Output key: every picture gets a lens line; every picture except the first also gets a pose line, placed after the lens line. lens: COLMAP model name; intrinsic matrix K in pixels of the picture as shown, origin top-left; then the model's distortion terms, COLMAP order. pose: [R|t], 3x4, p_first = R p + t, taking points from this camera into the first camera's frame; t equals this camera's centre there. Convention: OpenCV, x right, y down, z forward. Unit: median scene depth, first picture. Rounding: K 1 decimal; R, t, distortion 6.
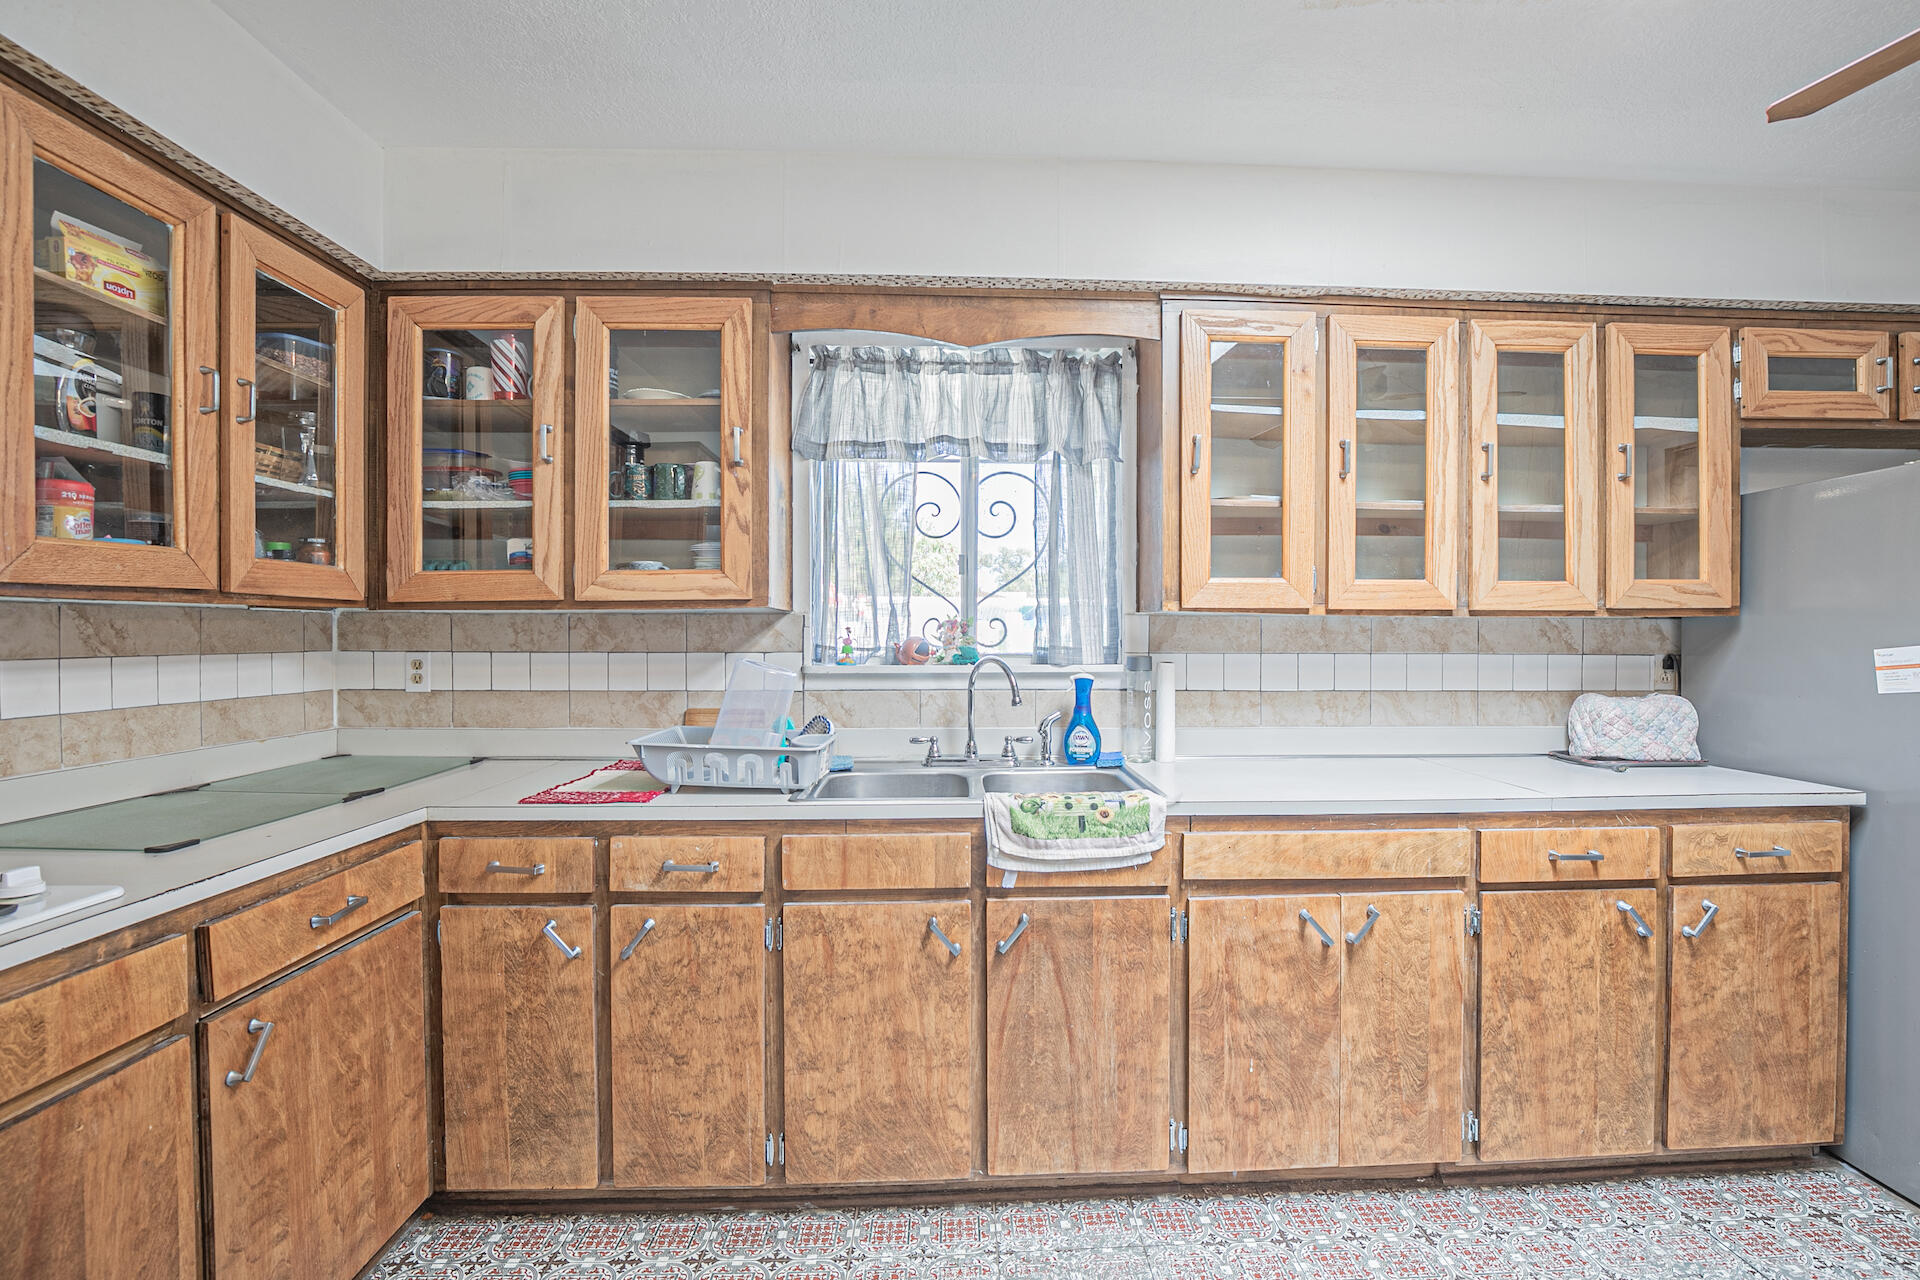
lens RADIAL K [[880.0, 0, 987.9], [0, 880.0, 643.1], [0, 0, 1]] dist [-0.037687, 0.007848]
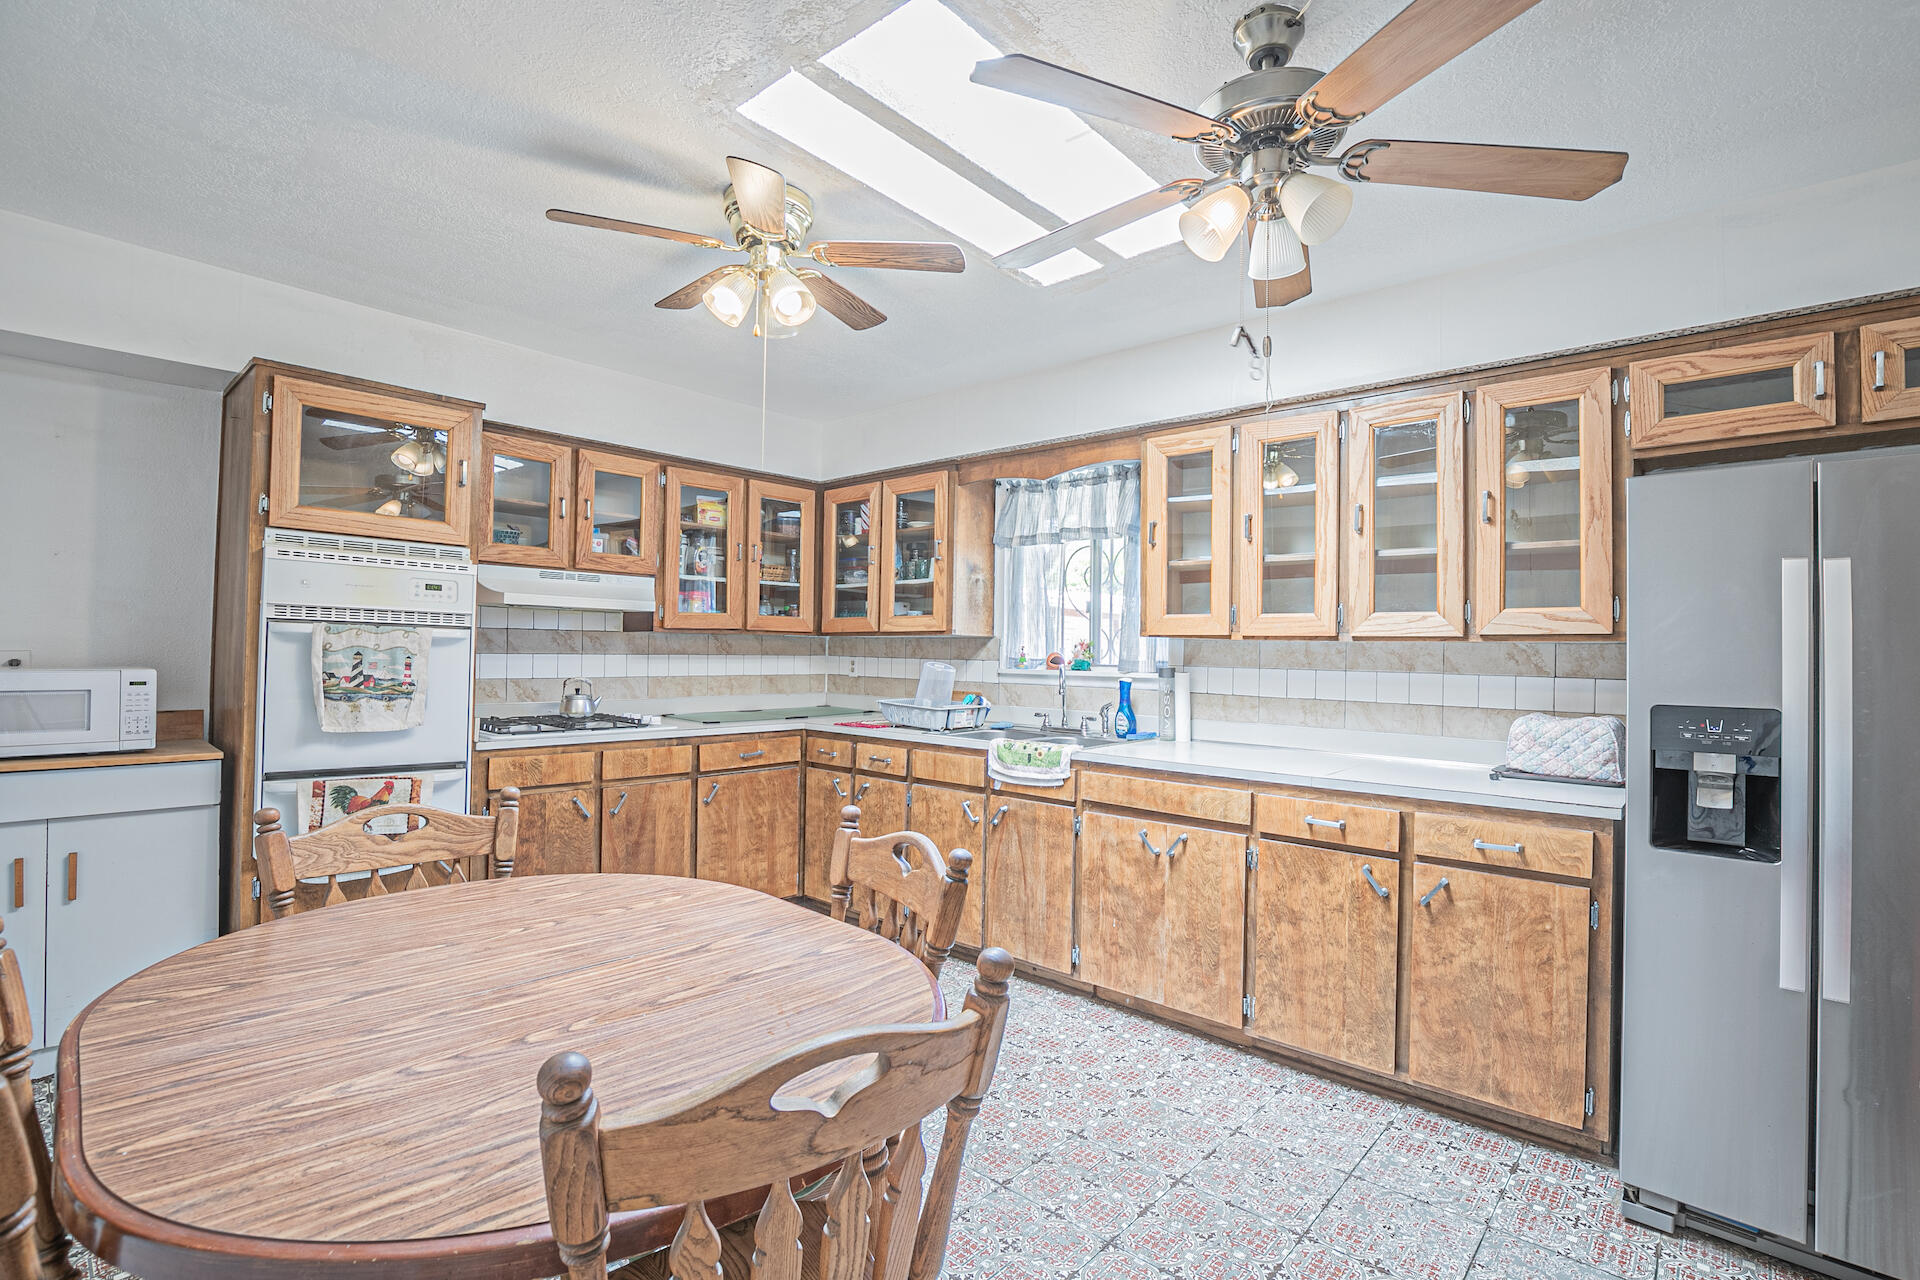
lens RADIAL K [[880.0, 0, 987.9], [0, 880.0, 643.1], [0, 0, 1]] dist [-0.037687, 0.007848]
pose [[0.724779, 0.005596, -0.688959, 1.222307], [-0.021777, 0.999653, -0.014790, 0.002760], [0.688637, 0.025723, 0.724650, -0.330517]]
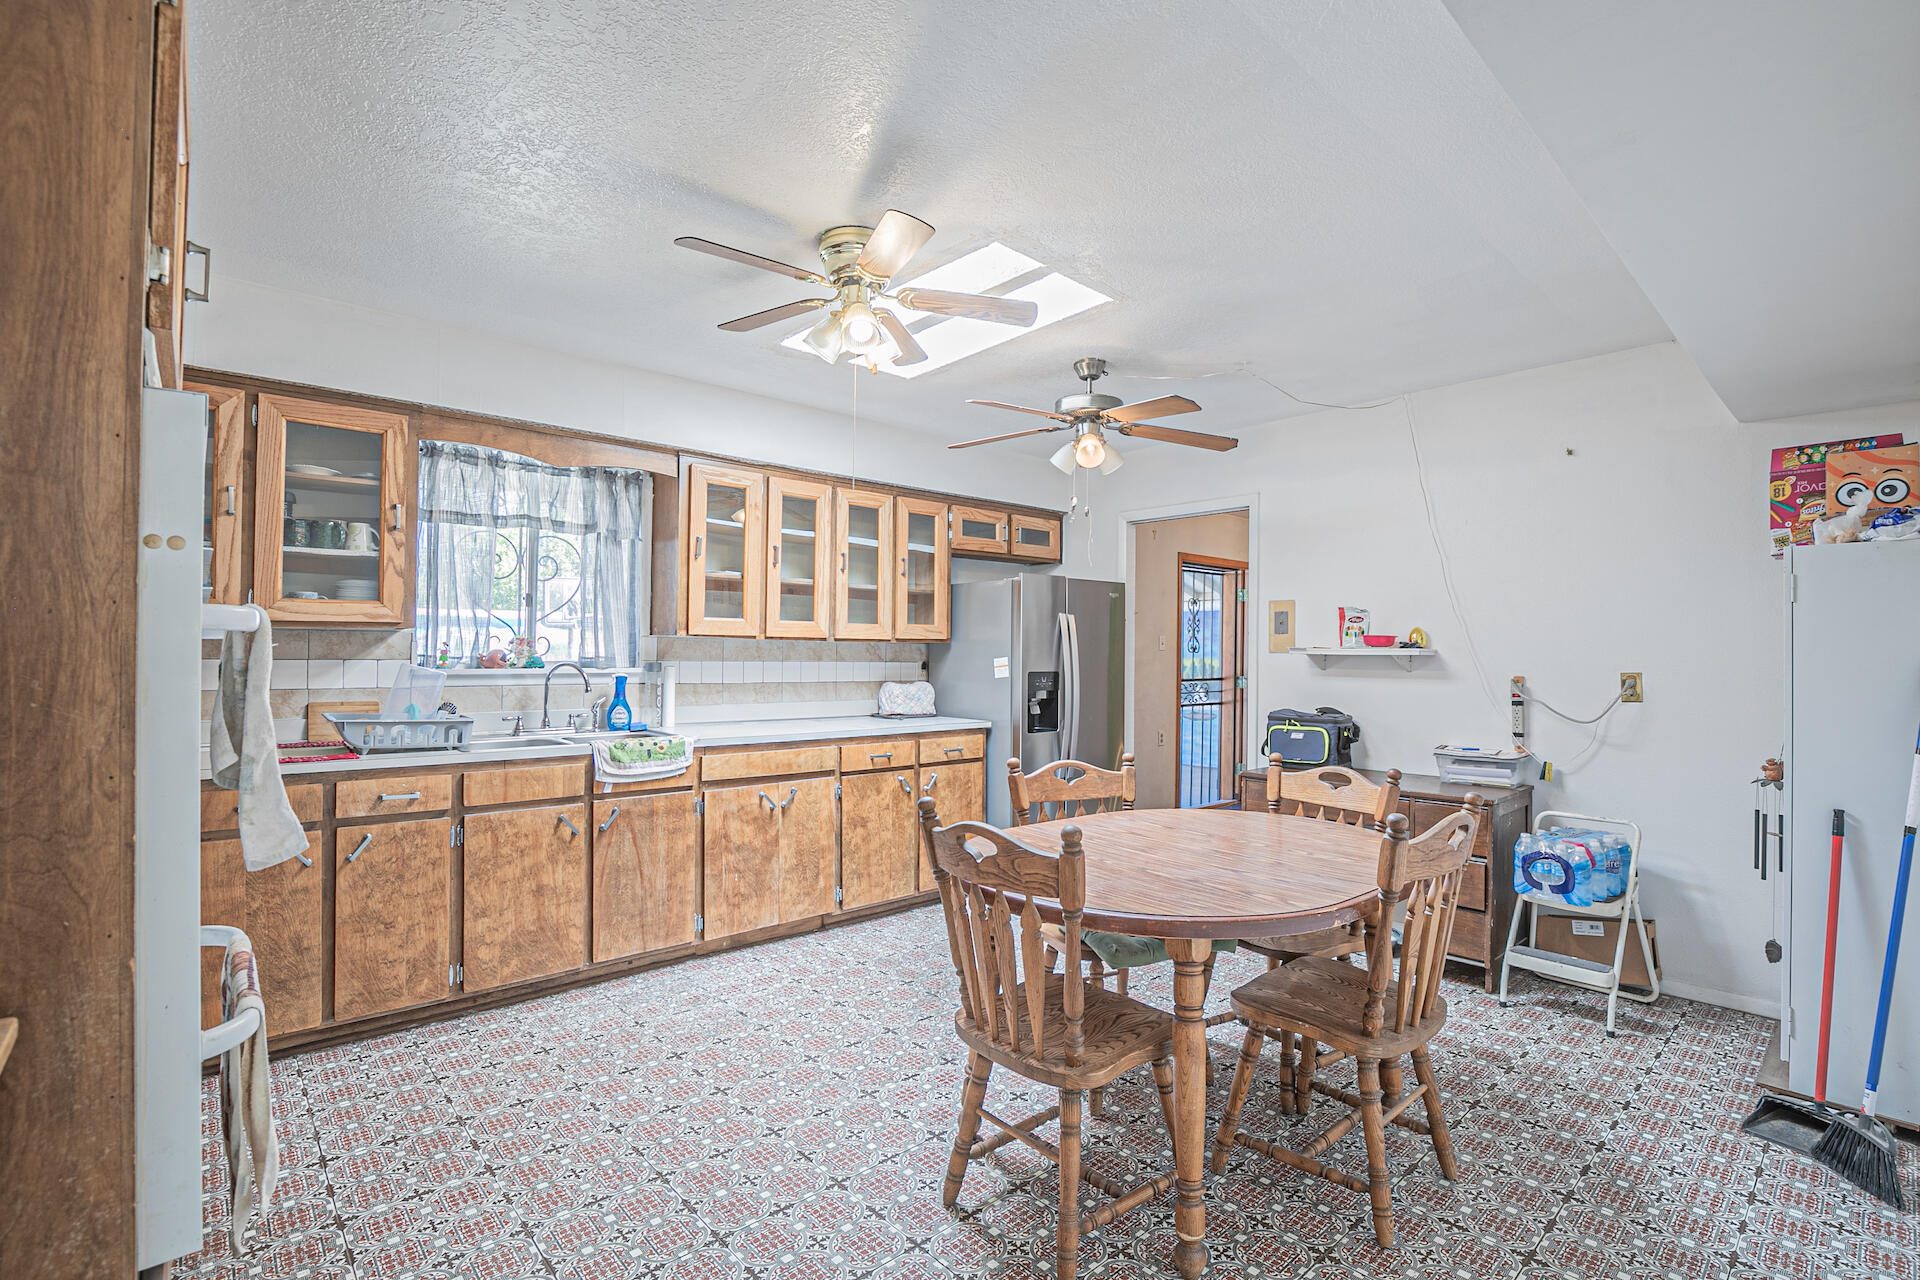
lens RADIAL K [[880.0, 0, 987.9], [0, 880.0, 643.1], [0, 0, 1]] dist [-0.037687, 0.007848]
pose [[0.759930, 0.013774, 0.649859, -0.521297], [-0.003010, 0.999839, -0.017672, 0.007199], [-0.649998, 0.011473, 0.759850, -0.803683]]
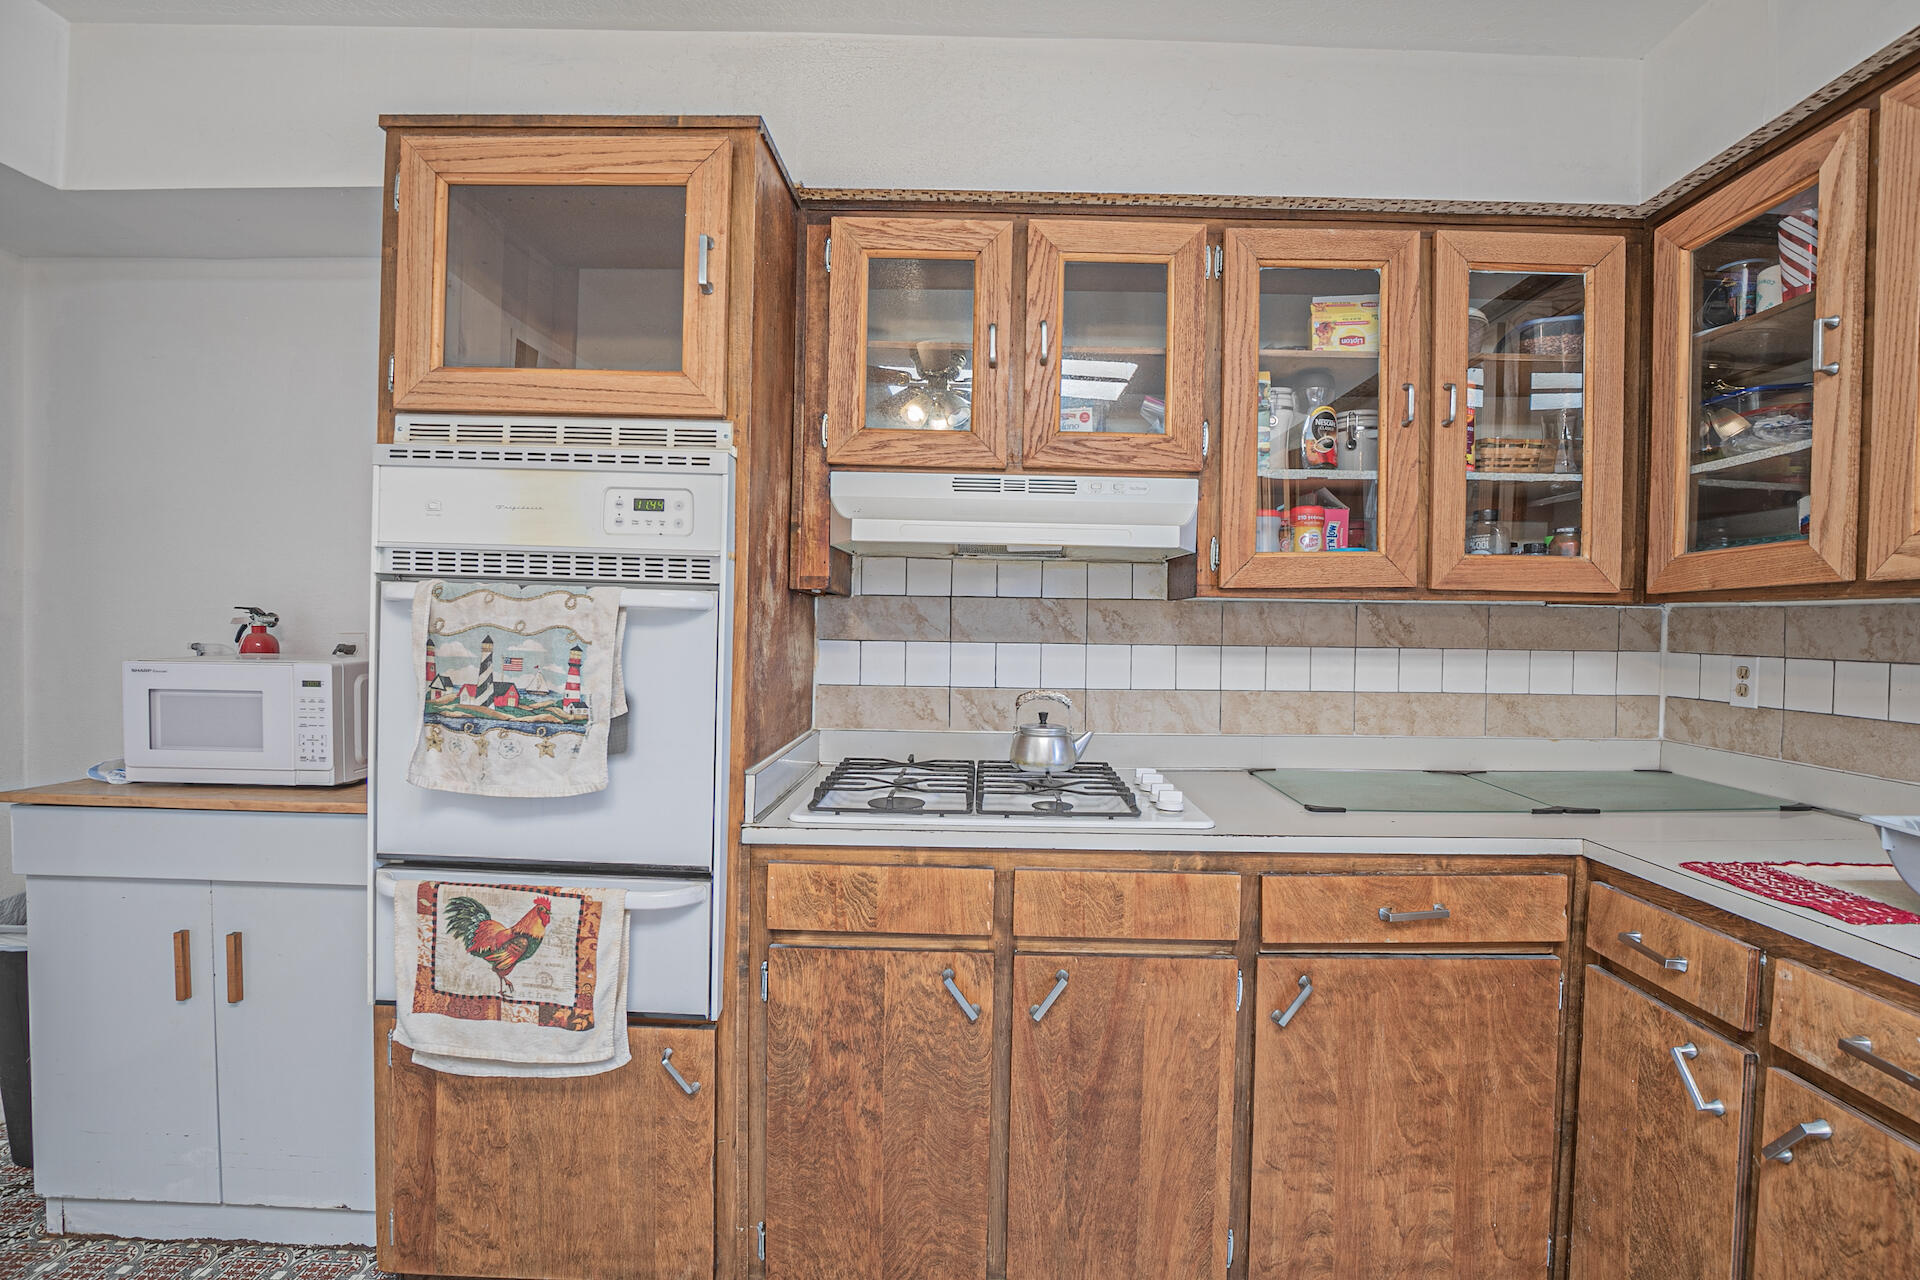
lens RADIAL K [[880.0, 0, 987.9], [0, 880.0, 643.1], [0, 0, 1]] dist [-0.037687, 0.007848]
pose [[-0.042669, 0.018966, -0.998909, 0.187865], [-0.025009, 0.999486, 0.020045, -0.000442], [0.998776, 0.025837, -0.042173, 0.434875]]
